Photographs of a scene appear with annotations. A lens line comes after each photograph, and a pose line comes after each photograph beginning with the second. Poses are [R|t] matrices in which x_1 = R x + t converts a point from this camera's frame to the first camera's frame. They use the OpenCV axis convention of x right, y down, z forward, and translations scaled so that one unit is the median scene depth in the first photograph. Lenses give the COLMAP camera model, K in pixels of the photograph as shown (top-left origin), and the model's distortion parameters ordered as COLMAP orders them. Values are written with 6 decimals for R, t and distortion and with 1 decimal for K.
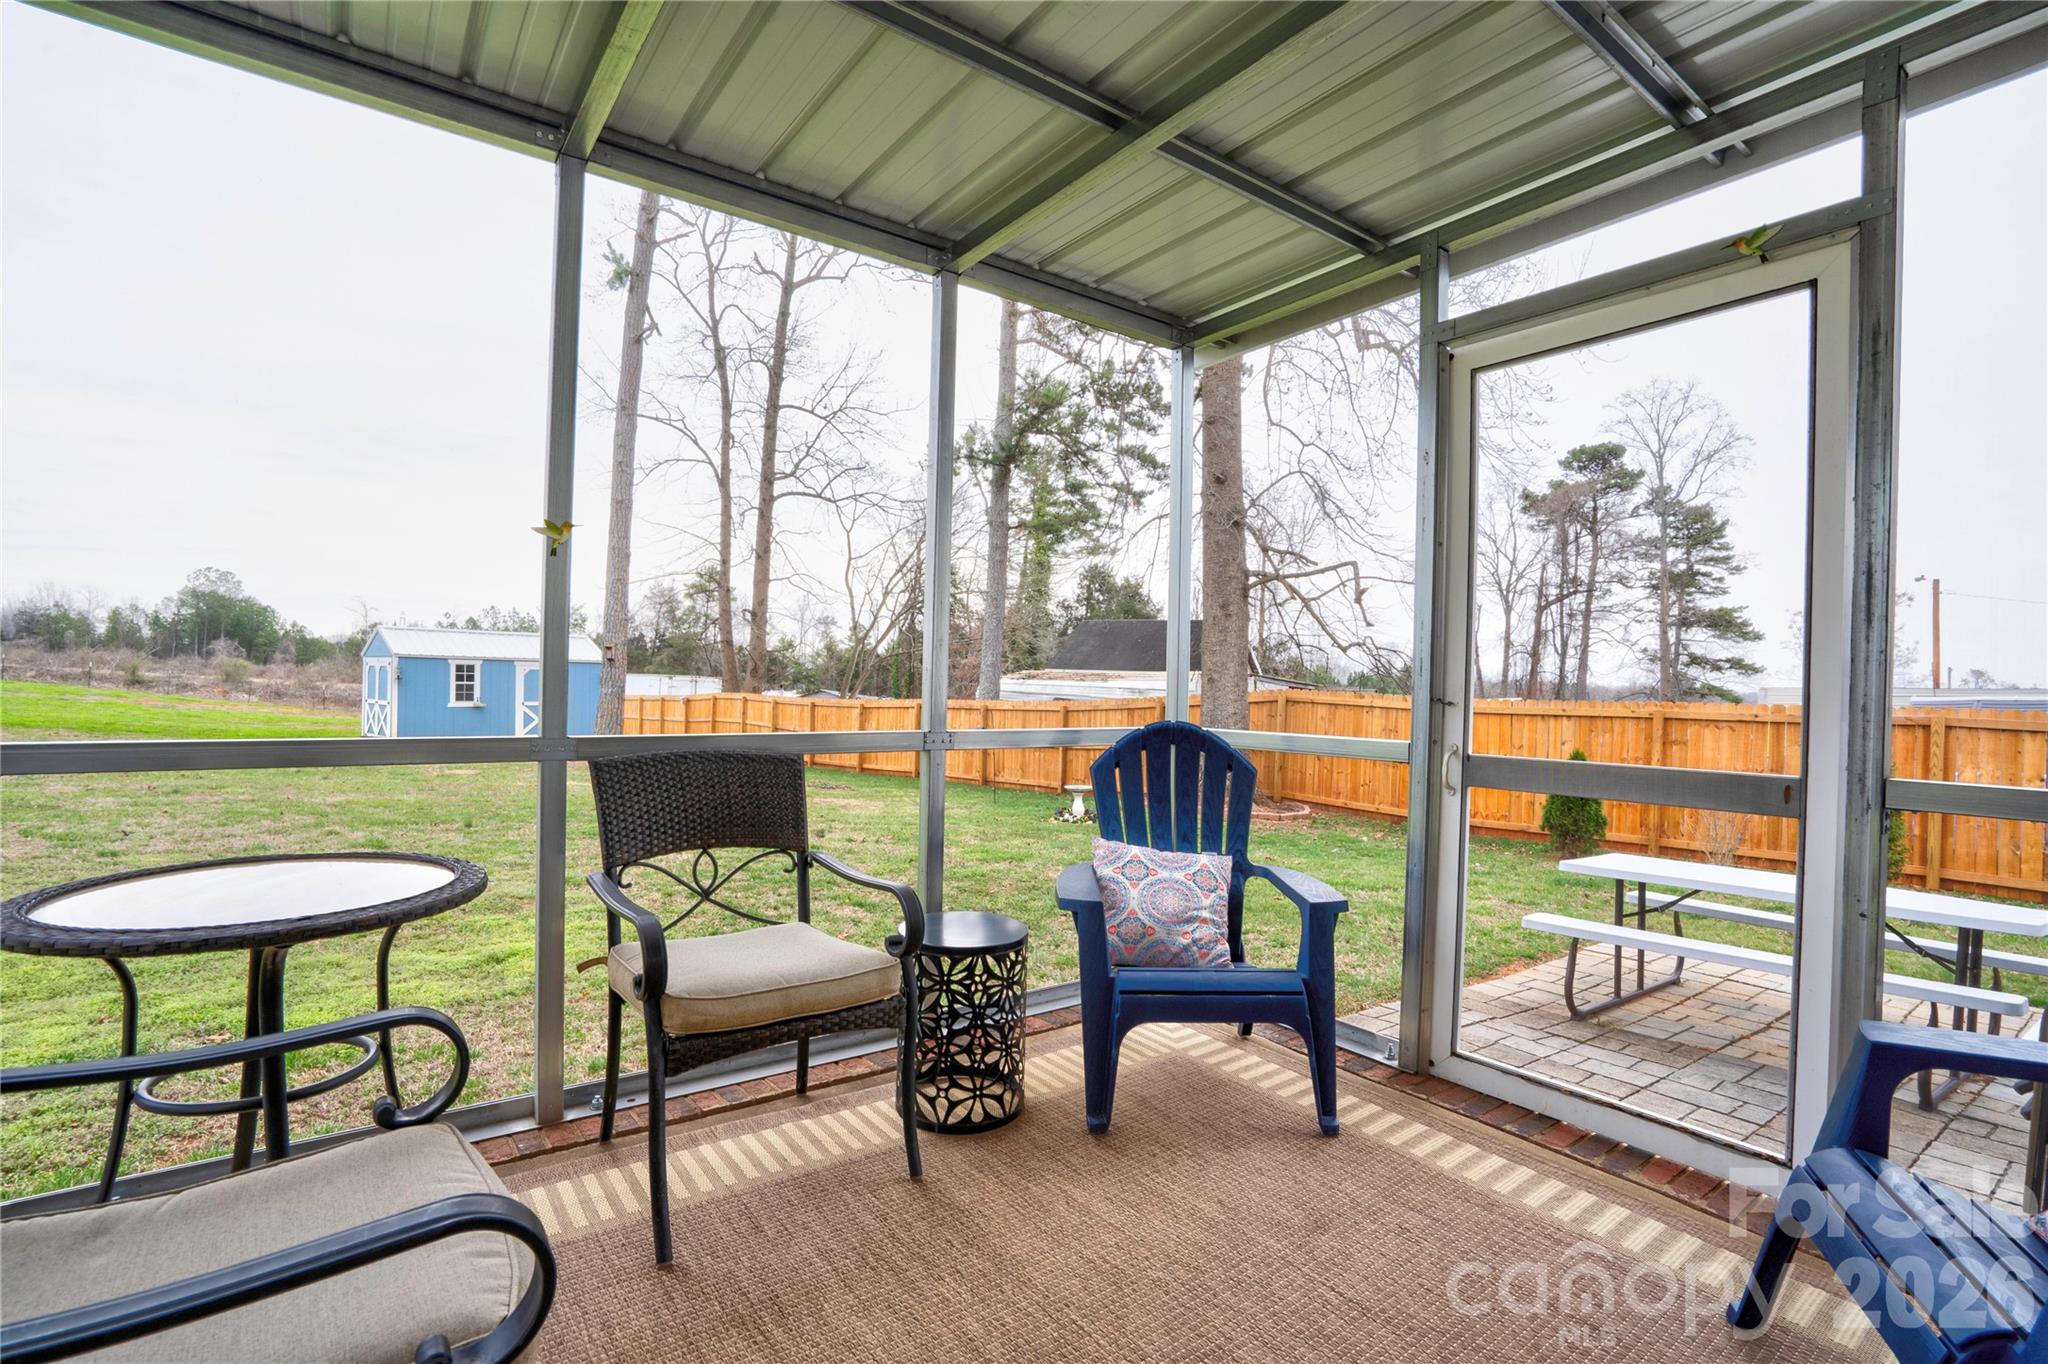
lens RADIAL K [[945.3, 0, 1022.2], [0, 945.3, 682.0], [0, 0, 1]] dist [-0.031350, 0.016003]
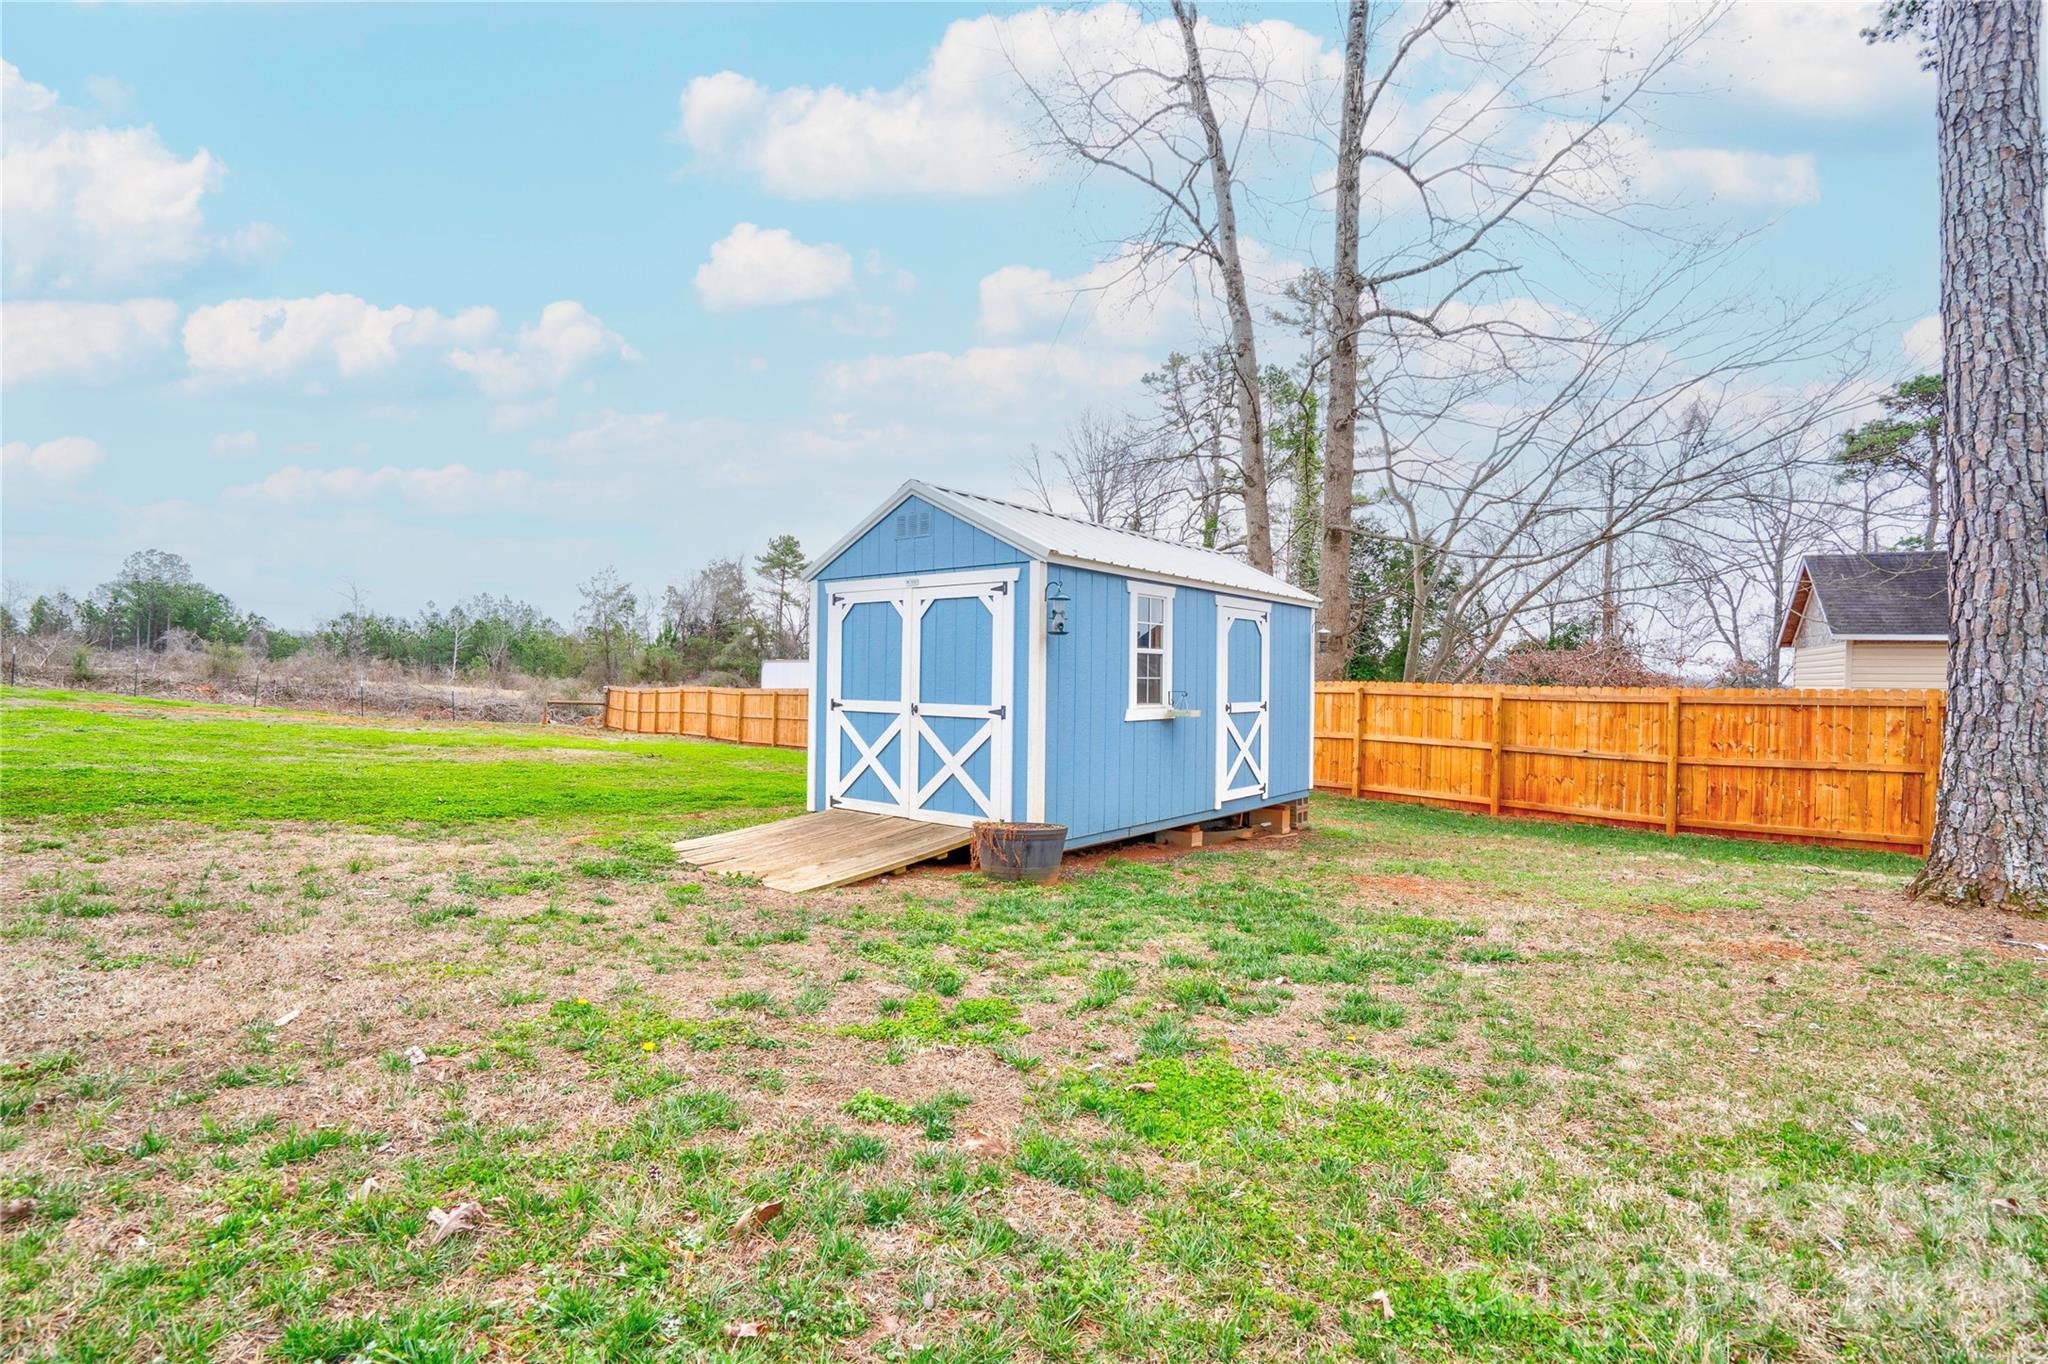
lens RADIAL K [[931.7, 0, 1024.0], [0, 931.7, 682.0], [0, 0, 1]] dist [-0.031981, 0.008584]
pose [[0.998487, -0.009753, 0.054110, -0.563007], [0.009379, 0.999930, 0.007167, 0.008327], [-0.054177, -0.006649, 0.998509, 0.559384]]
